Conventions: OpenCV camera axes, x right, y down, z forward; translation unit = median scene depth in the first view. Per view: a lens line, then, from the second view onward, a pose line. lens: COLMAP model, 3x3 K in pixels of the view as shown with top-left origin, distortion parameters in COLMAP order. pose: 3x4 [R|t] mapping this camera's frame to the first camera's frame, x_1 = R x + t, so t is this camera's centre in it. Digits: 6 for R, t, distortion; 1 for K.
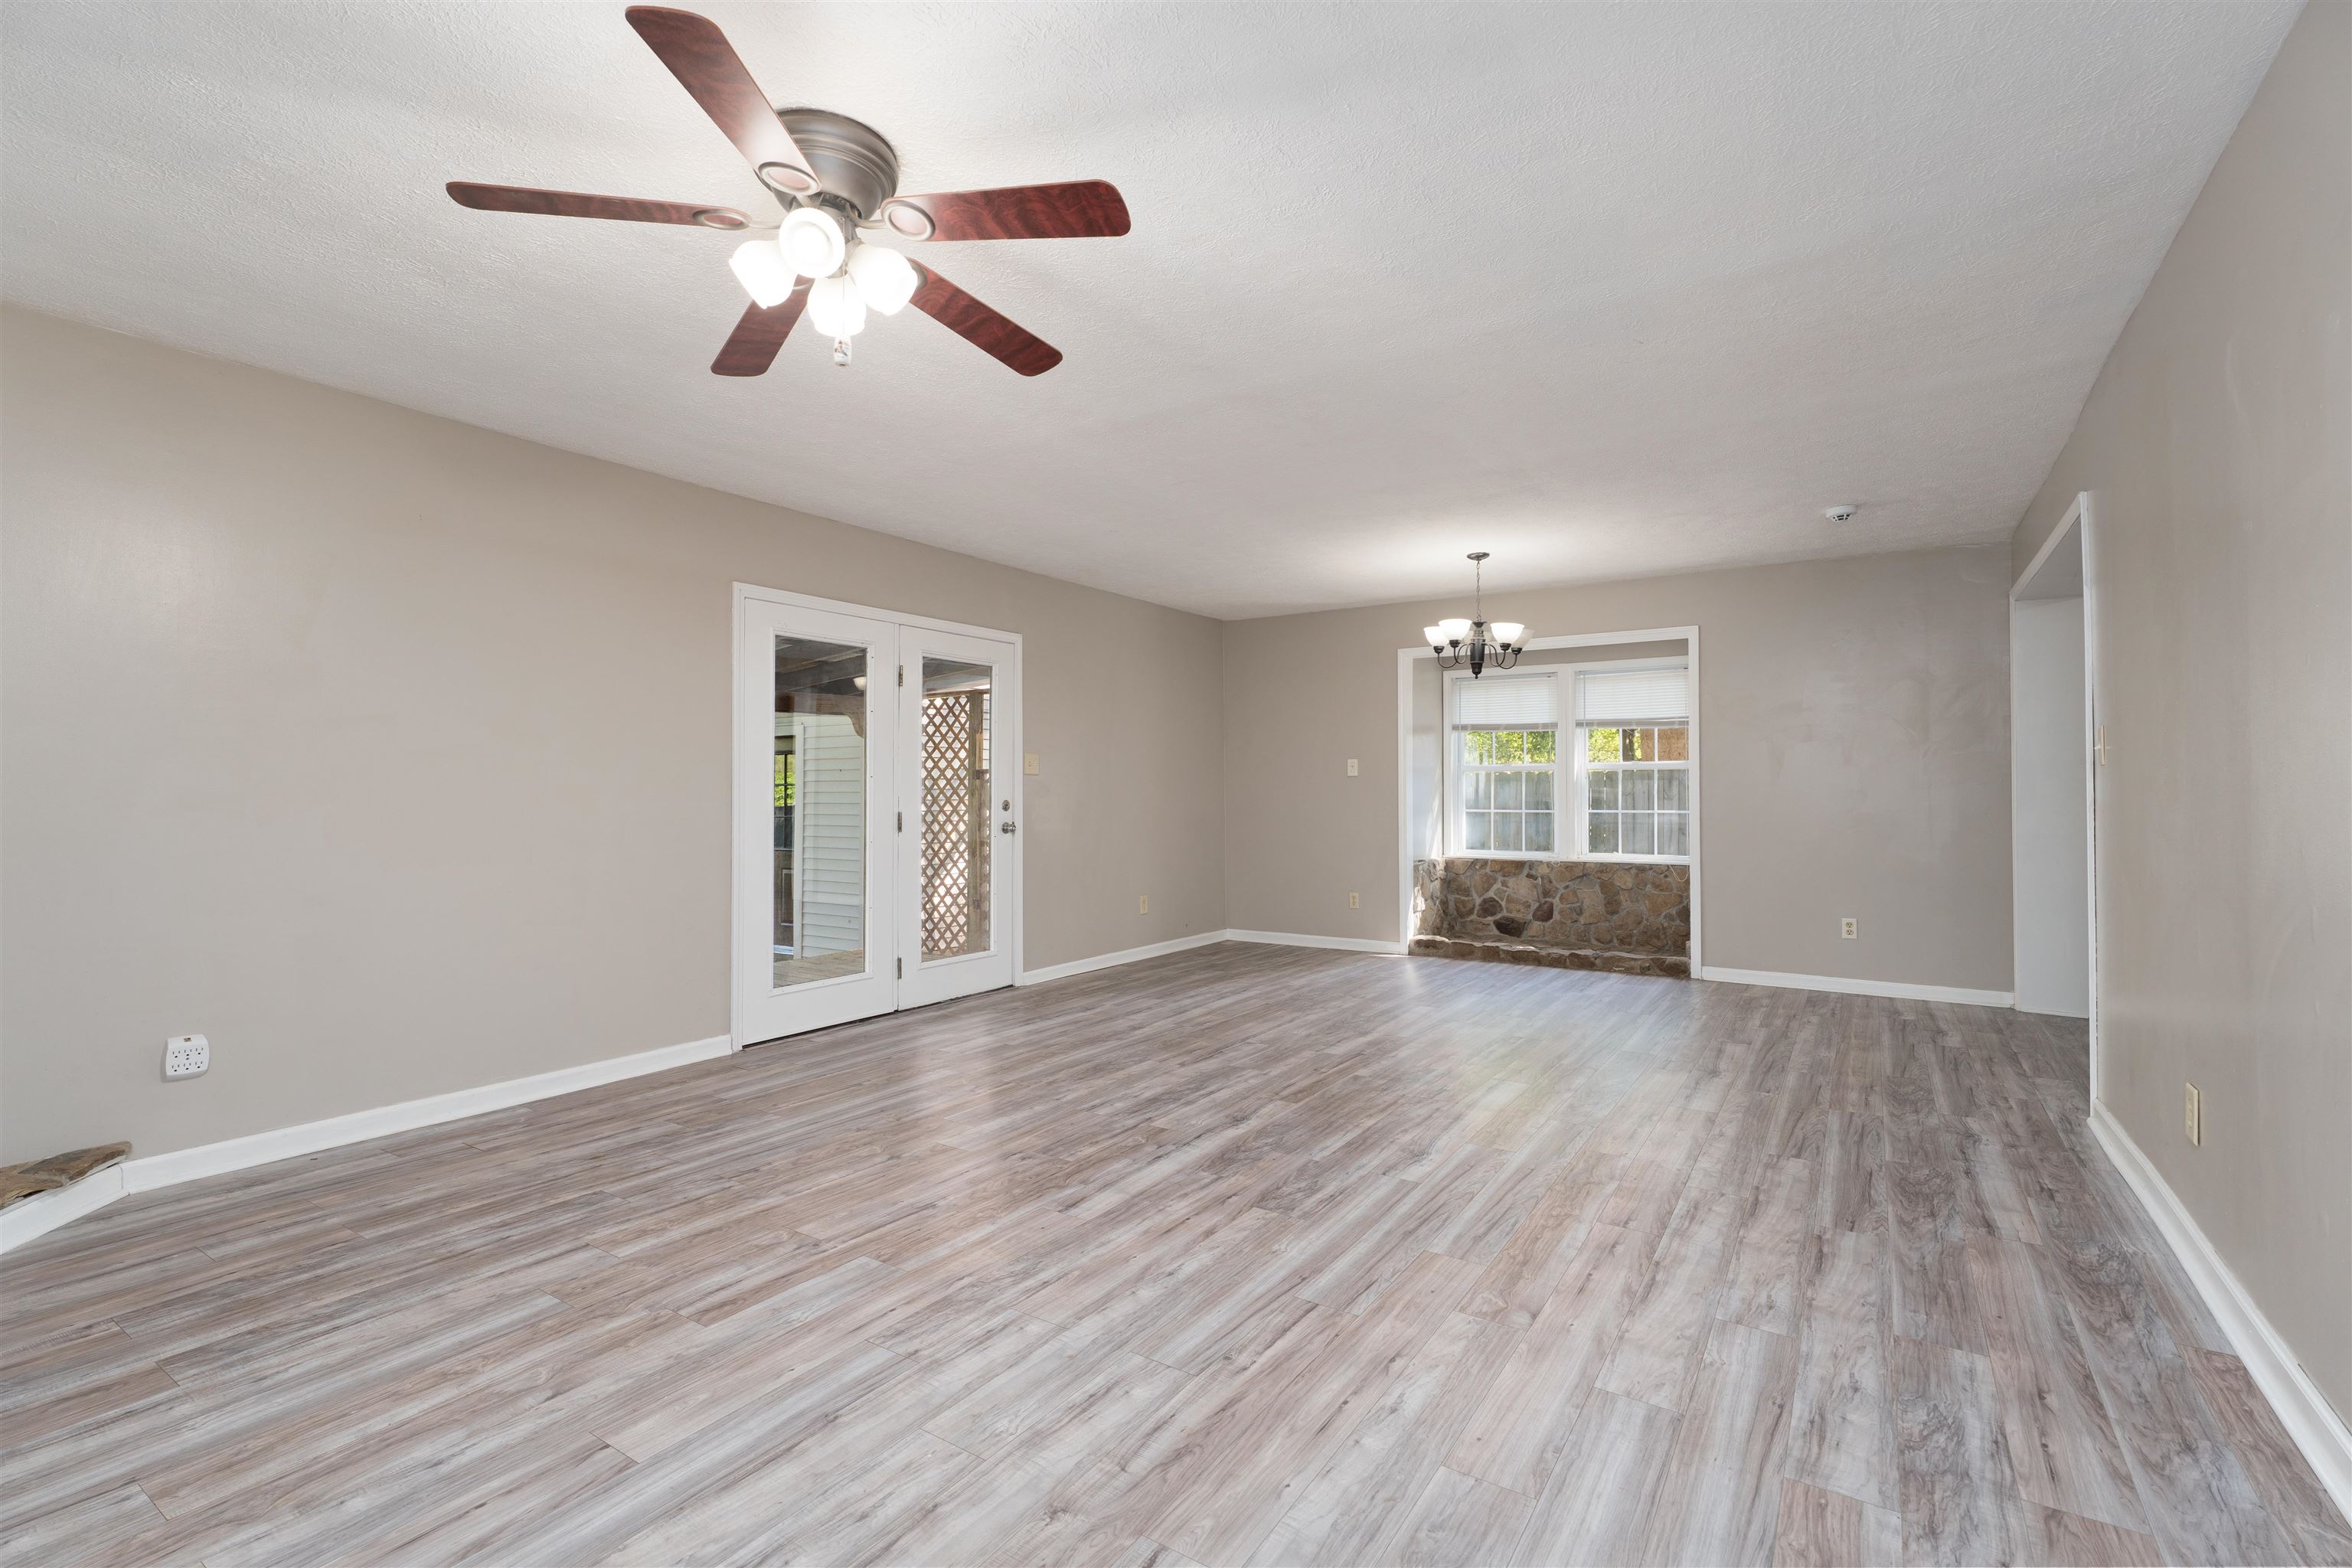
lens RADIAL K [[1035.8, 0, 1157.3], [0, 1035.8, 784.4], [0, 0, 1]] dist [0.002745, -0.002239]
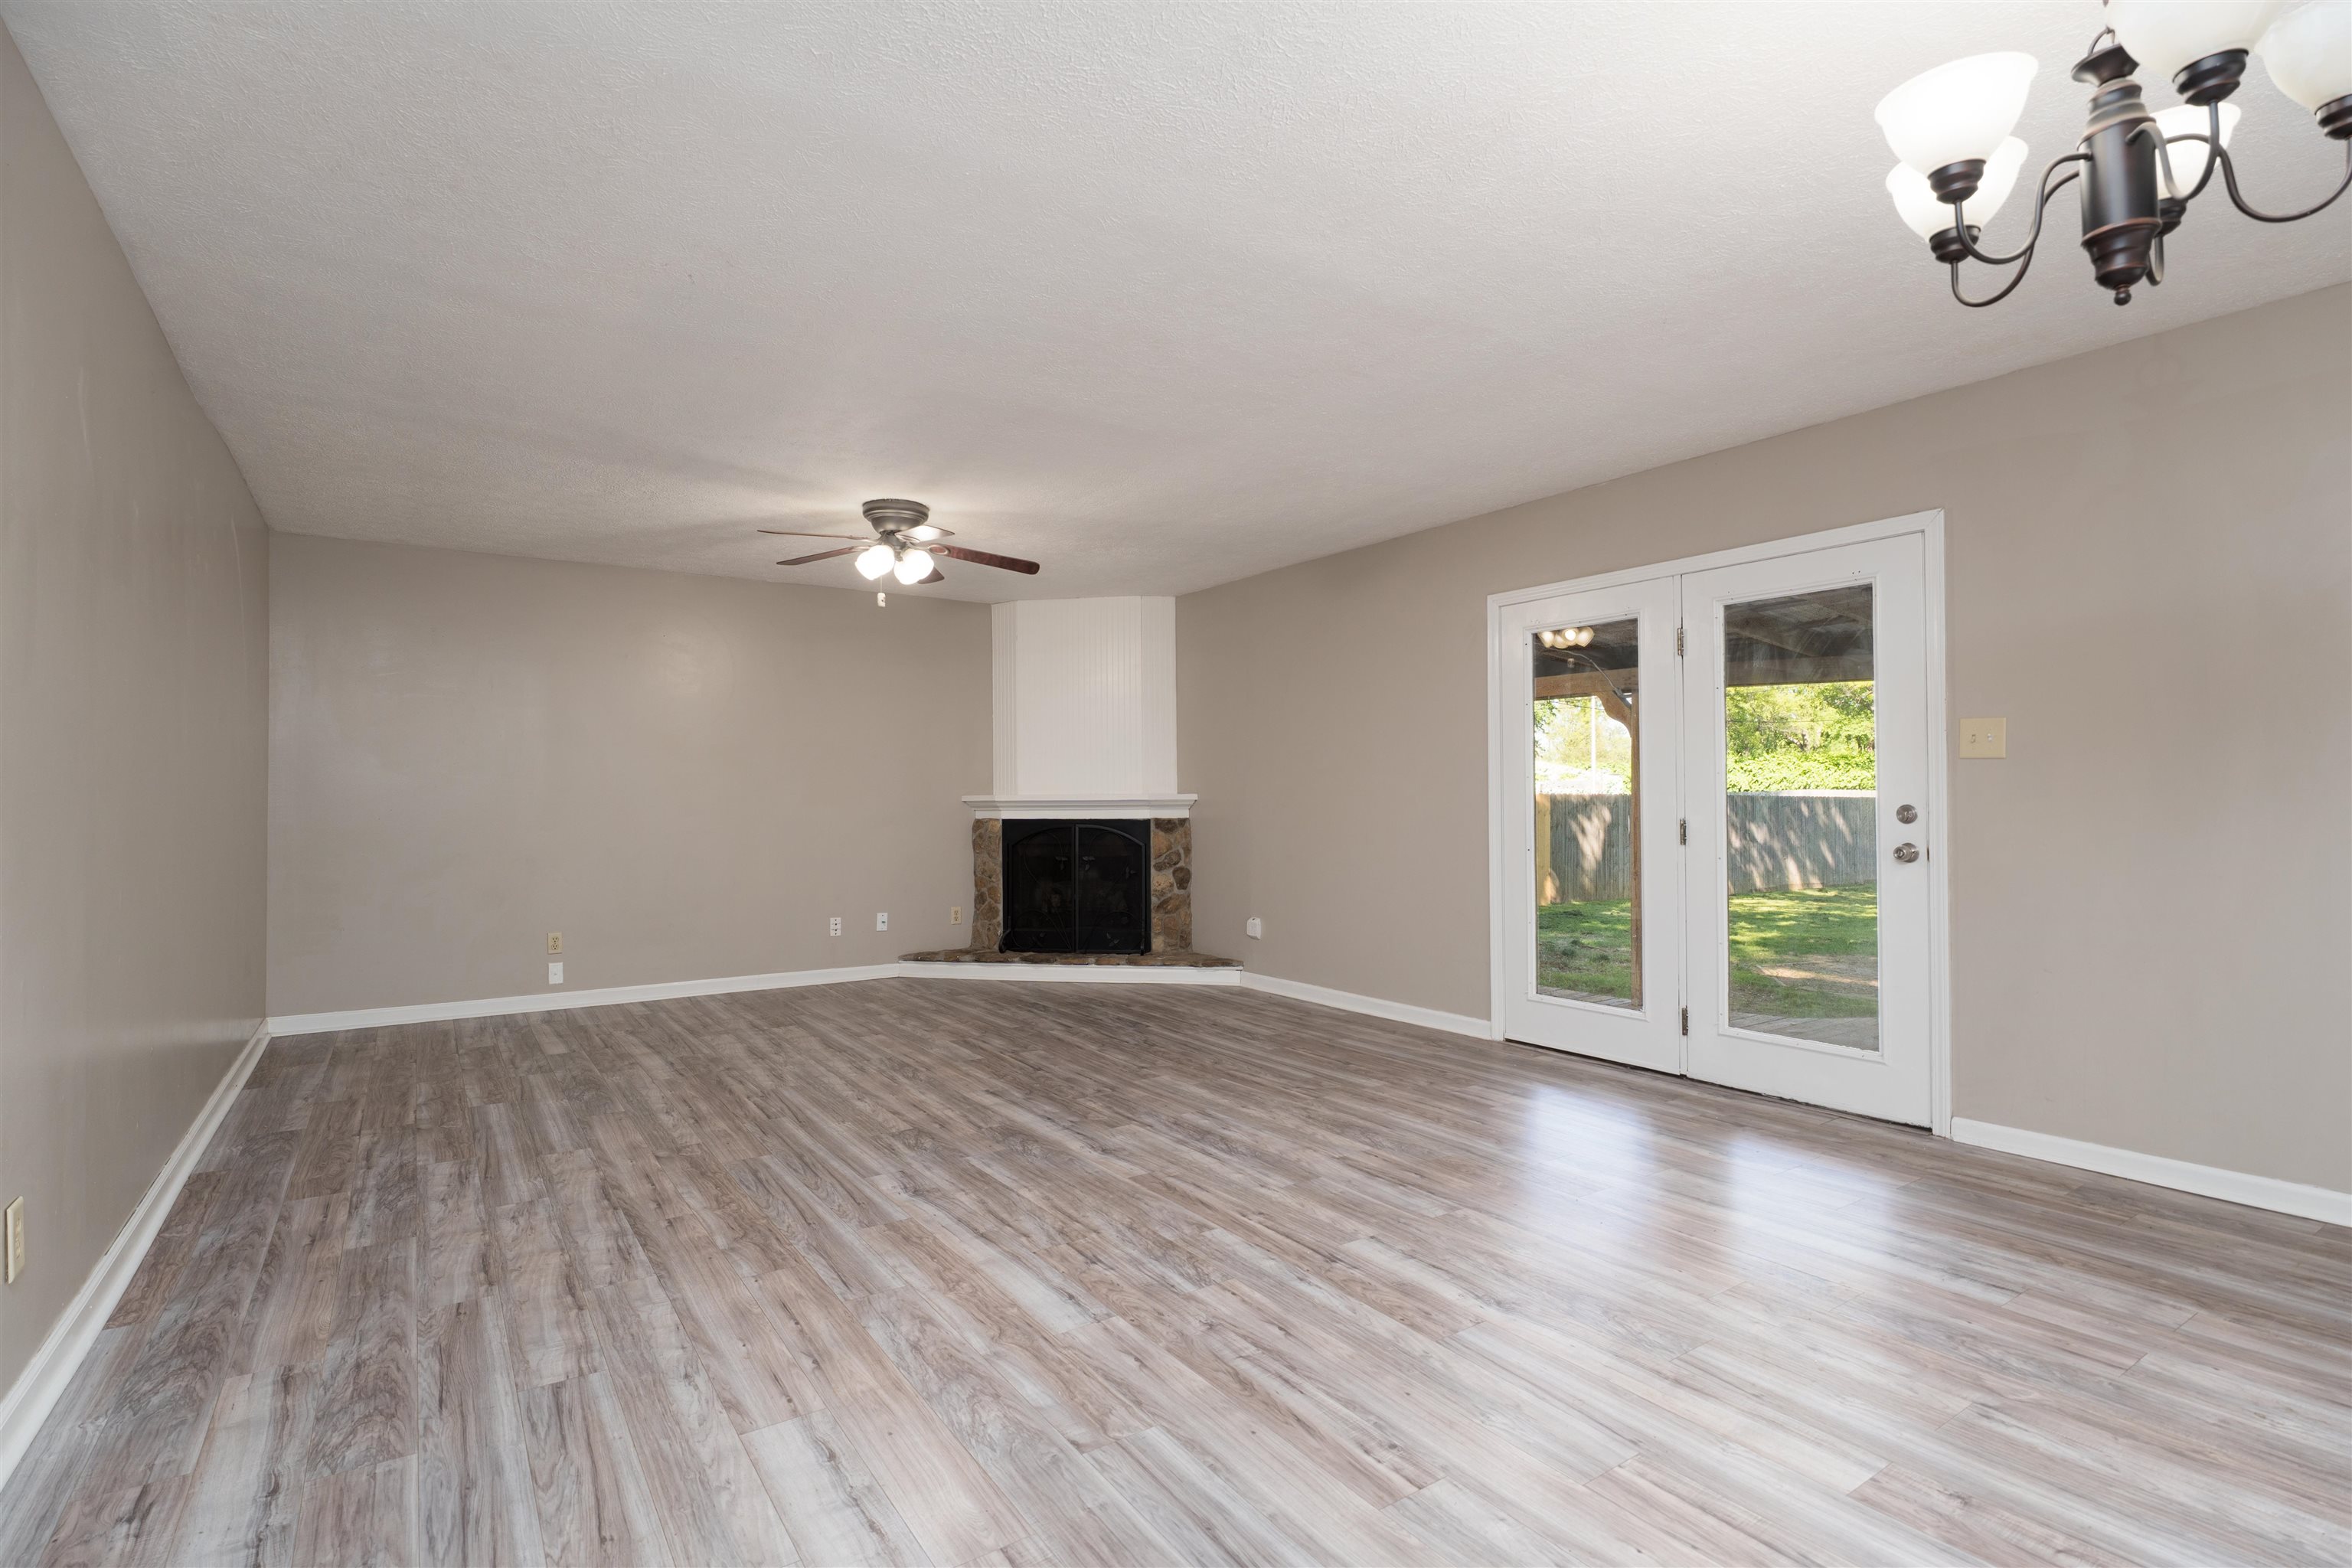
lens RADIAL K [[1120.9, 0, 1180.2], [0, 1120.9, 795.2], [0, 0, 1]] dist [-0.015313, -0.000193]
pose [[-0.360245, 0.001846, -0.932856, 1.194207], [0.014368, 0.999890, -0.003570, 0.012195], [0.932747, -0.014689, -0.360232, 1.725083]]
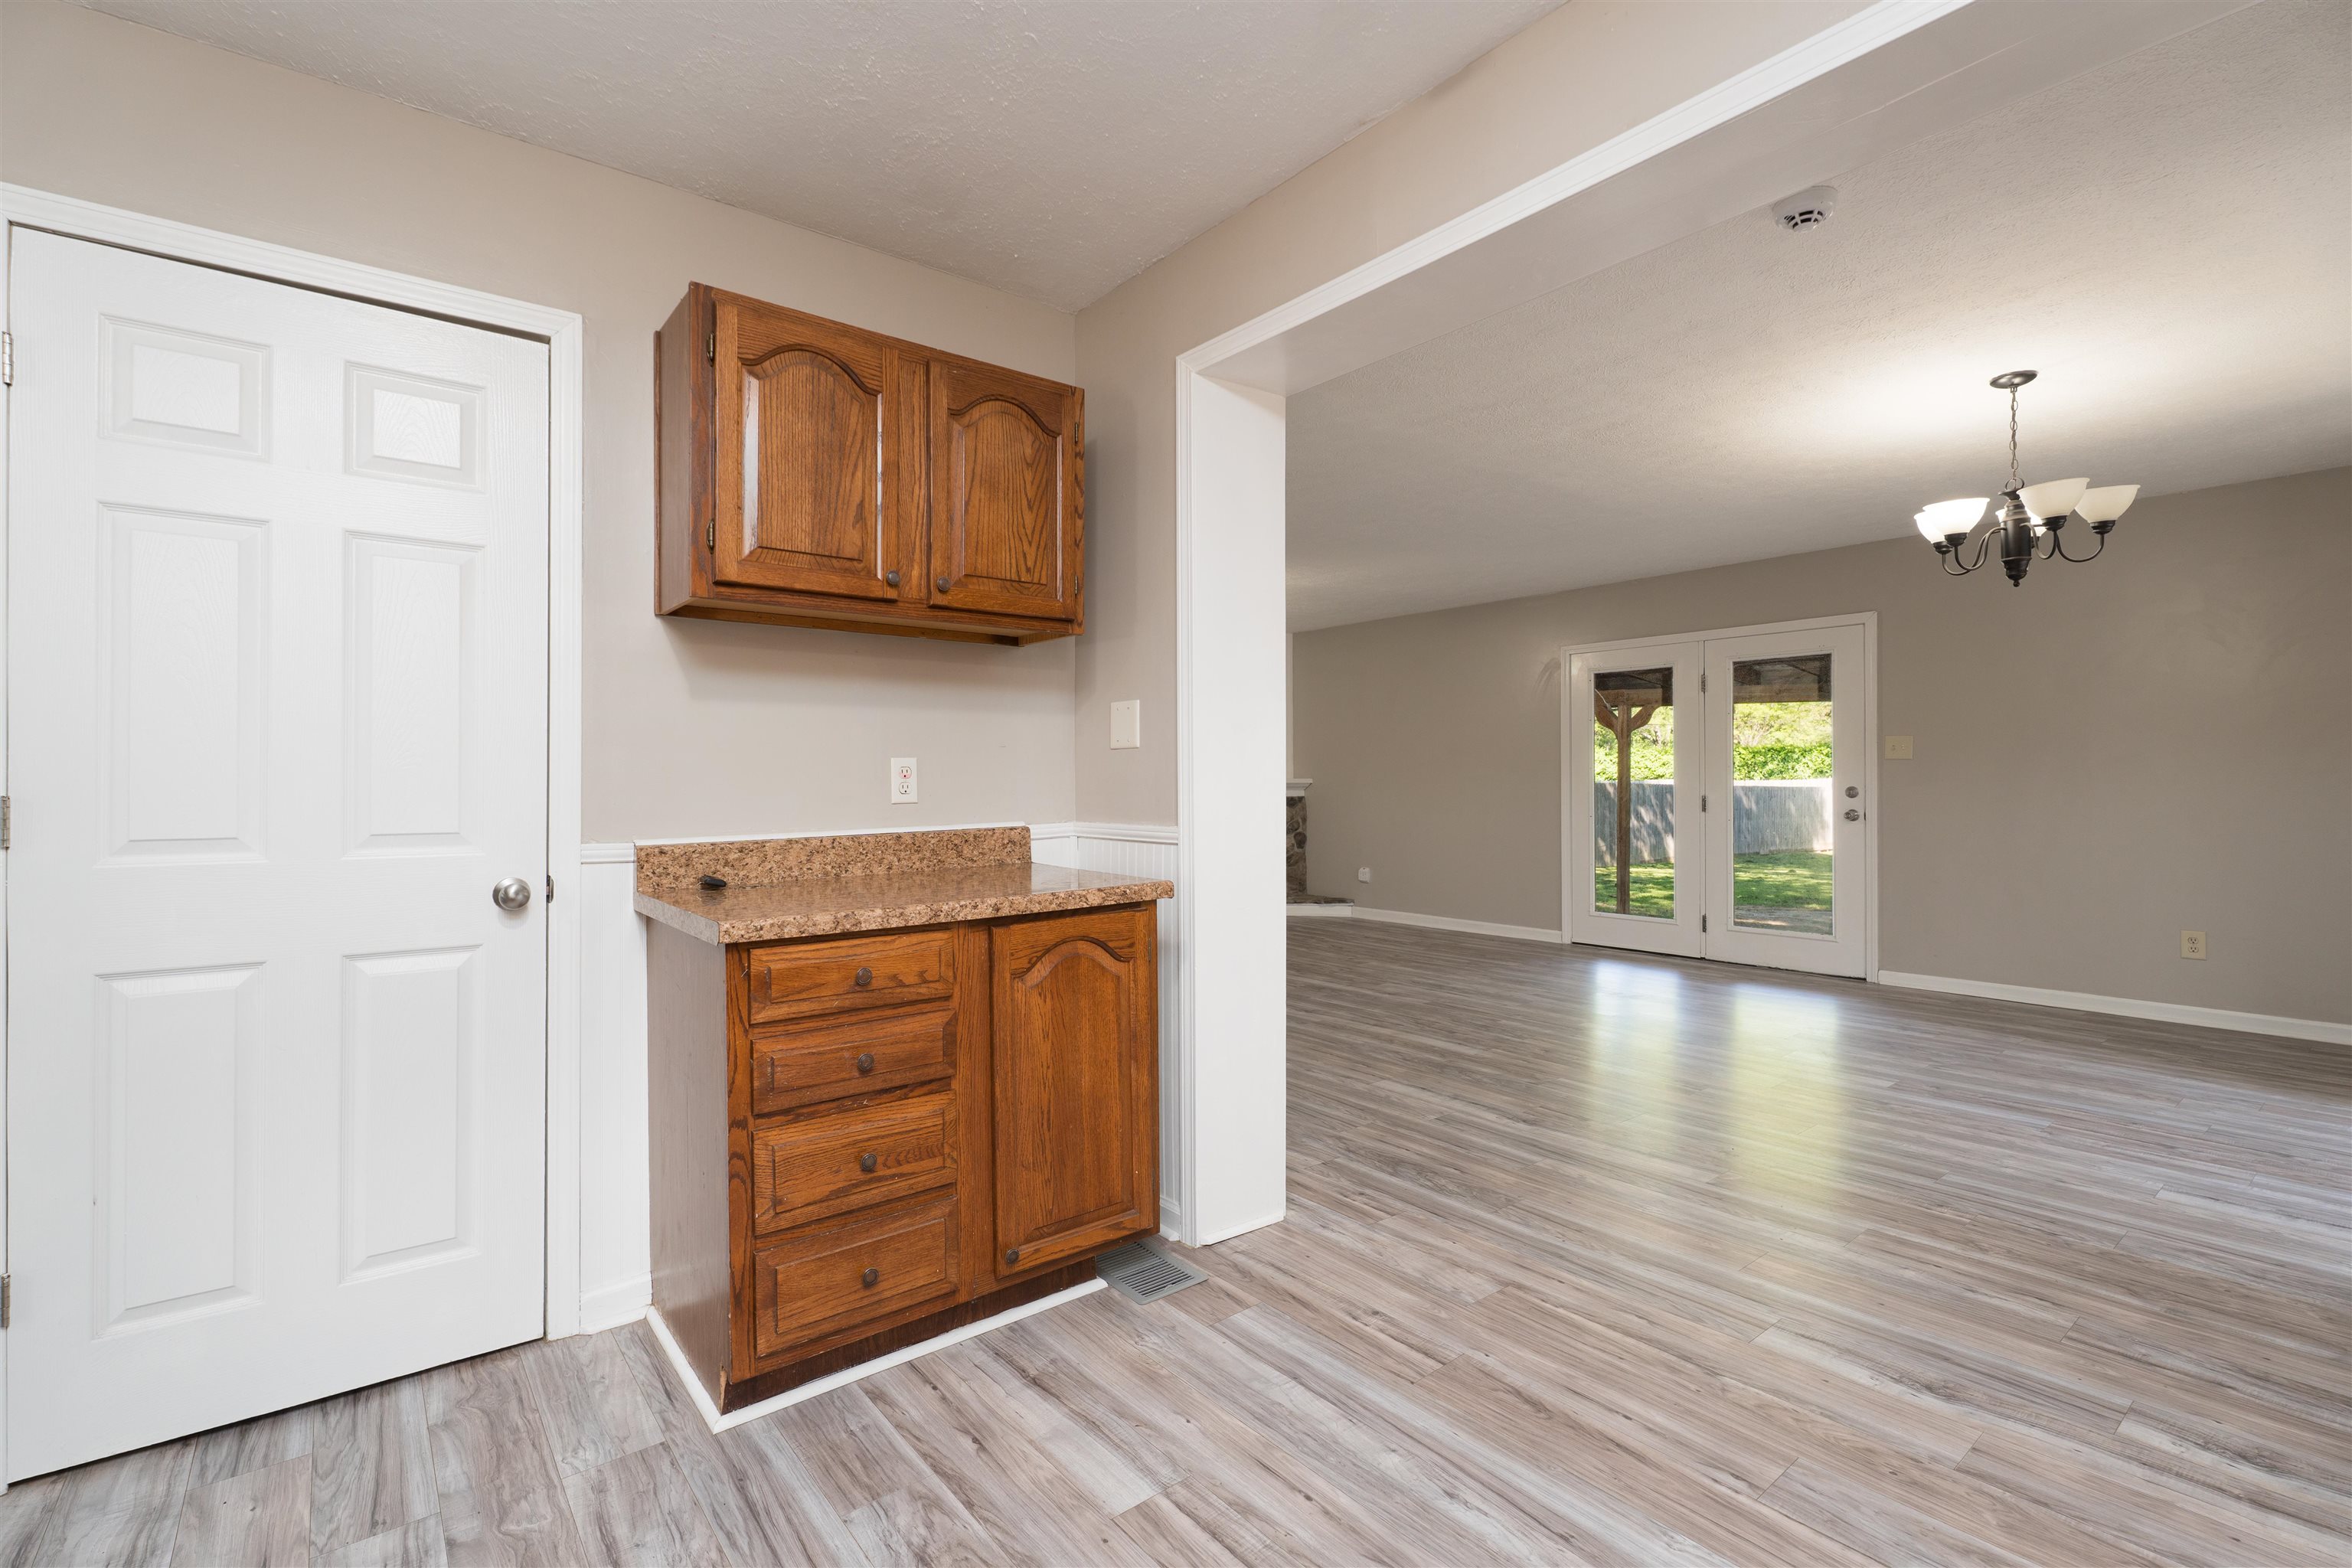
lens RADIAL K [[1035.8, 0, 1176.7], [0, 1035.8, 781.9], [0, 0, 1]] dist [0.002745, -0.002239]
pose [[-0.285829, 0.000242, -0.958281, 1.982404], [0.009248, 0.999954, -0.002505, 0.015403], [0.958236, -0.009578, -0.285818, 1.368911]]
